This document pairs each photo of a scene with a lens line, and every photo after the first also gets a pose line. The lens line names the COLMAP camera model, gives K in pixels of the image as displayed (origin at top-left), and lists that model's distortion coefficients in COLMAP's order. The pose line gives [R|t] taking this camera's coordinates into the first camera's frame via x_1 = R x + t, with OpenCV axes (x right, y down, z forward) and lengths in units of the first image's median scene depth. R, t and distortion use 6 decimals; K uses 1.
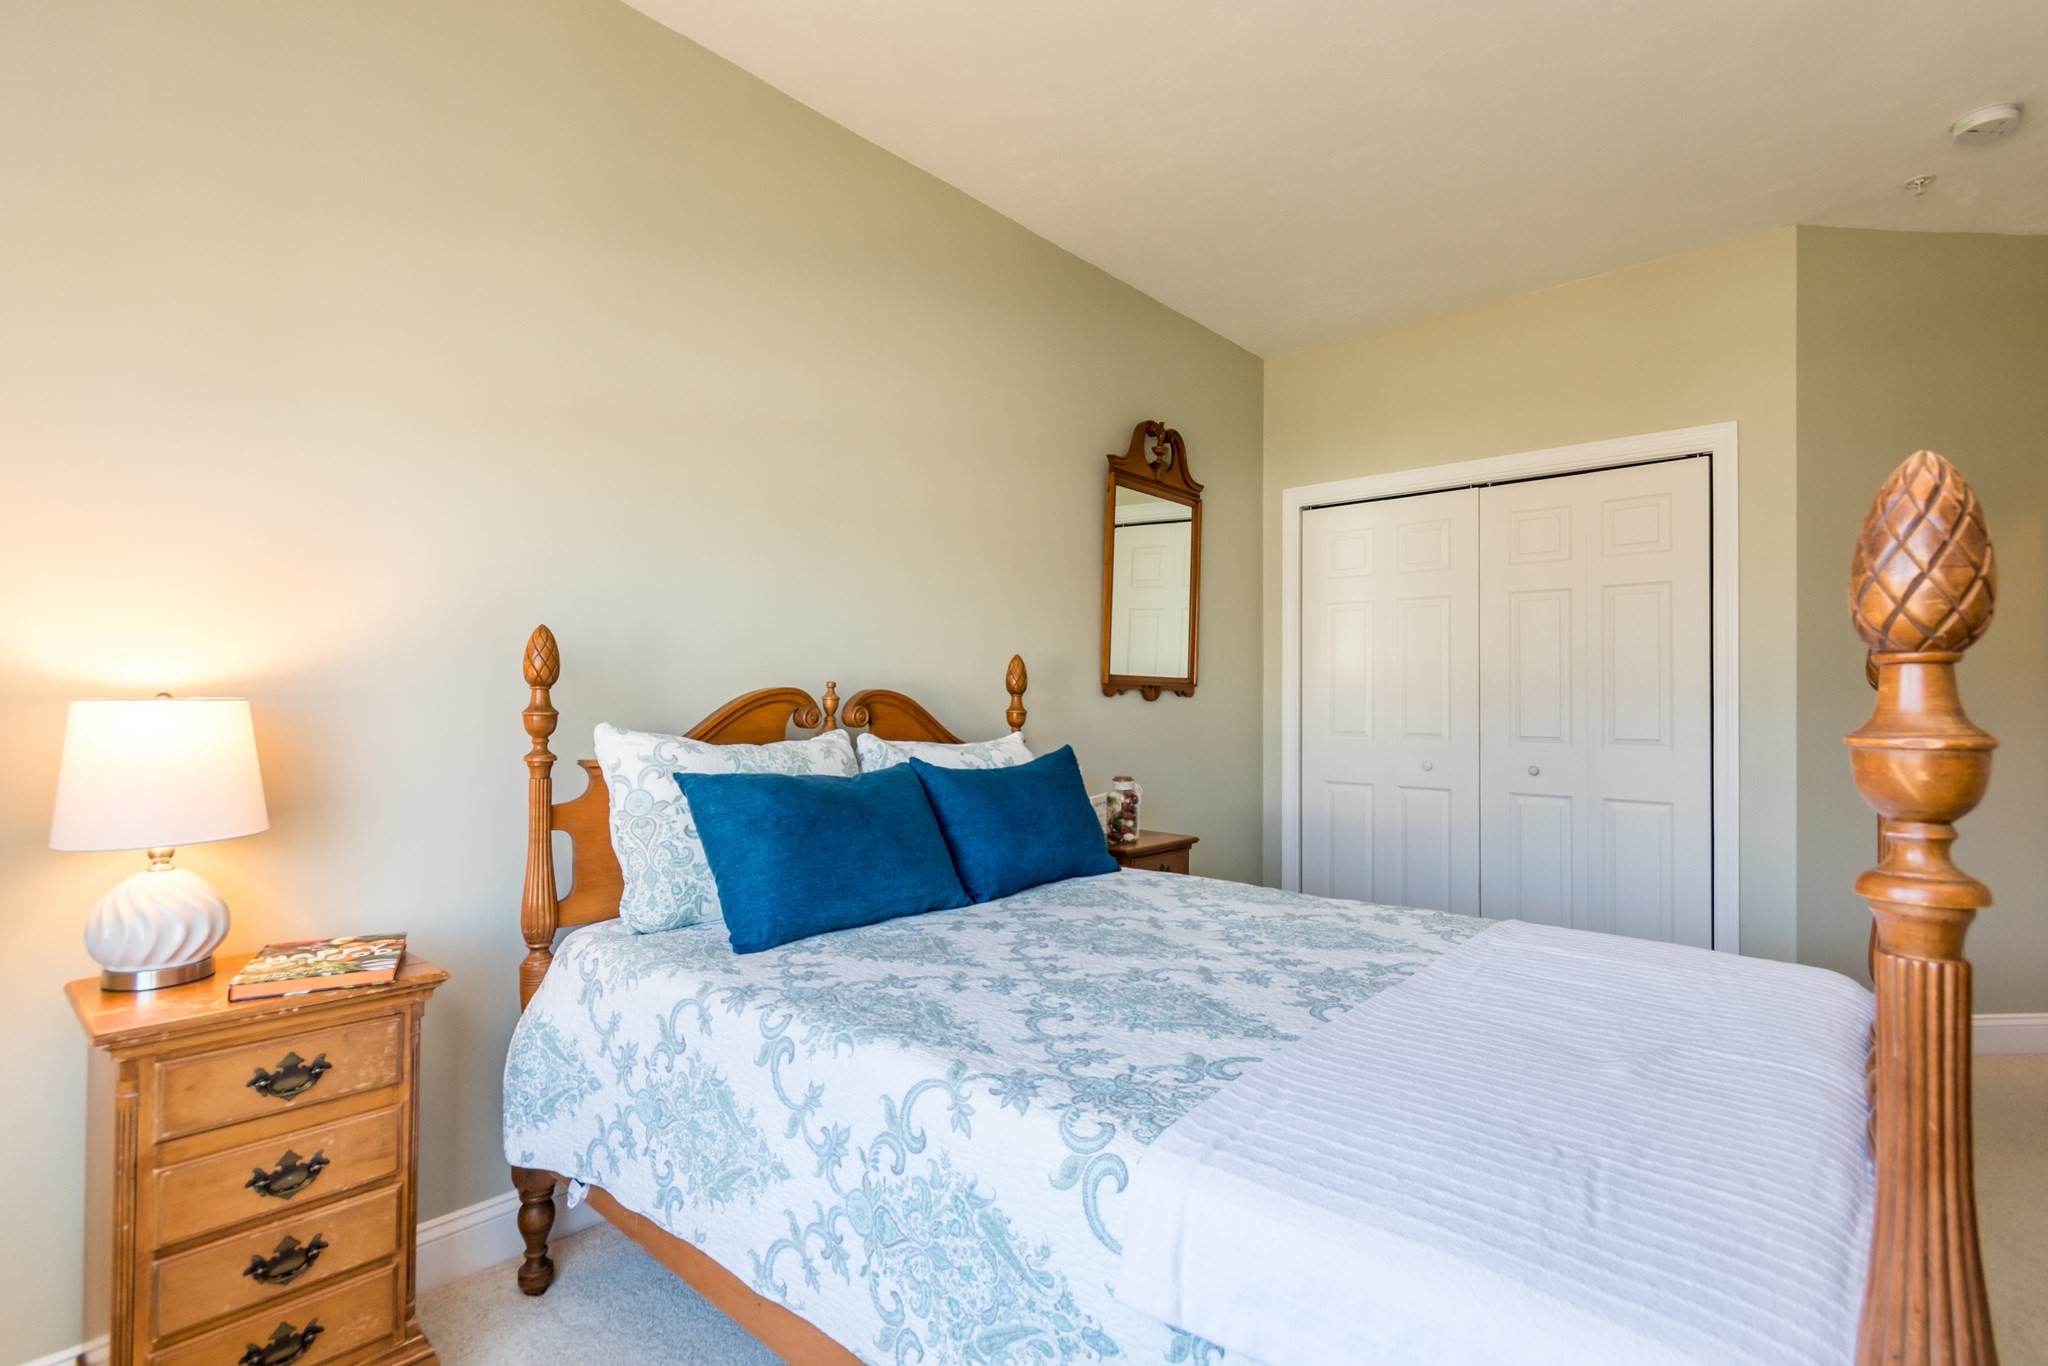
lens RADIAL K [[954.5, 0, 1030.6], [0, 954.5, 686.8], [0, 0, 1]] dist [0.000078, 0.000678]
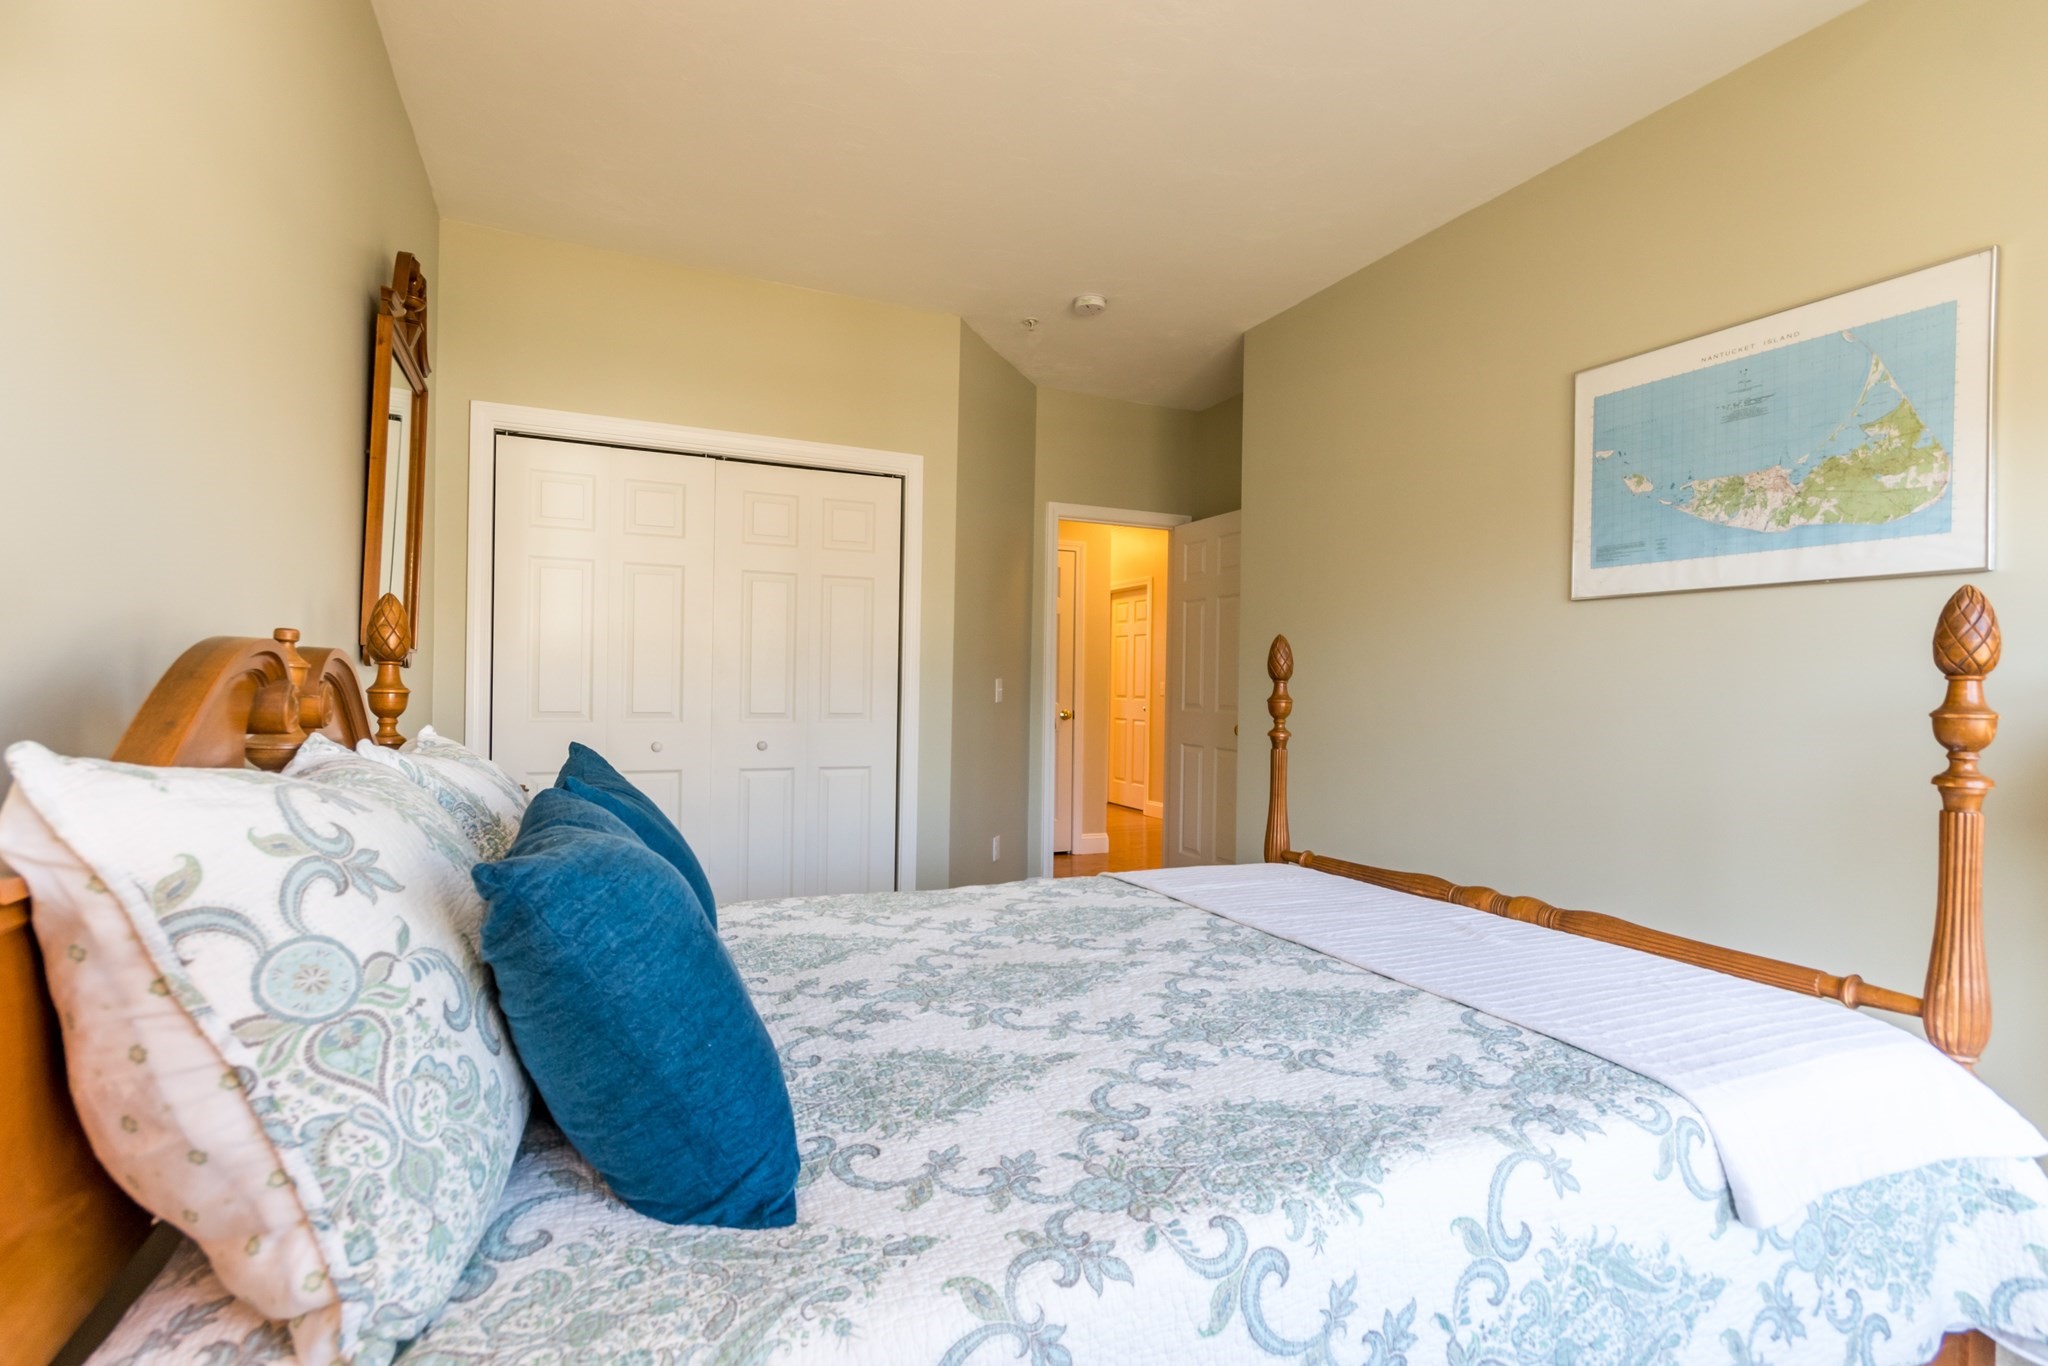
lens RADIAL K [[954.5, 0, 1024.7], [0, 954.5, 680.8], [0, 0, 1]] dist [0.000078, 0.000678]
pose [[0.411556, 0.007155, 0.911357, -0.739610], [-0.028907, 0.999569, 0.005206, 0.010639], [-0.910926, -0.028487, 0.411585, 0.769642]]
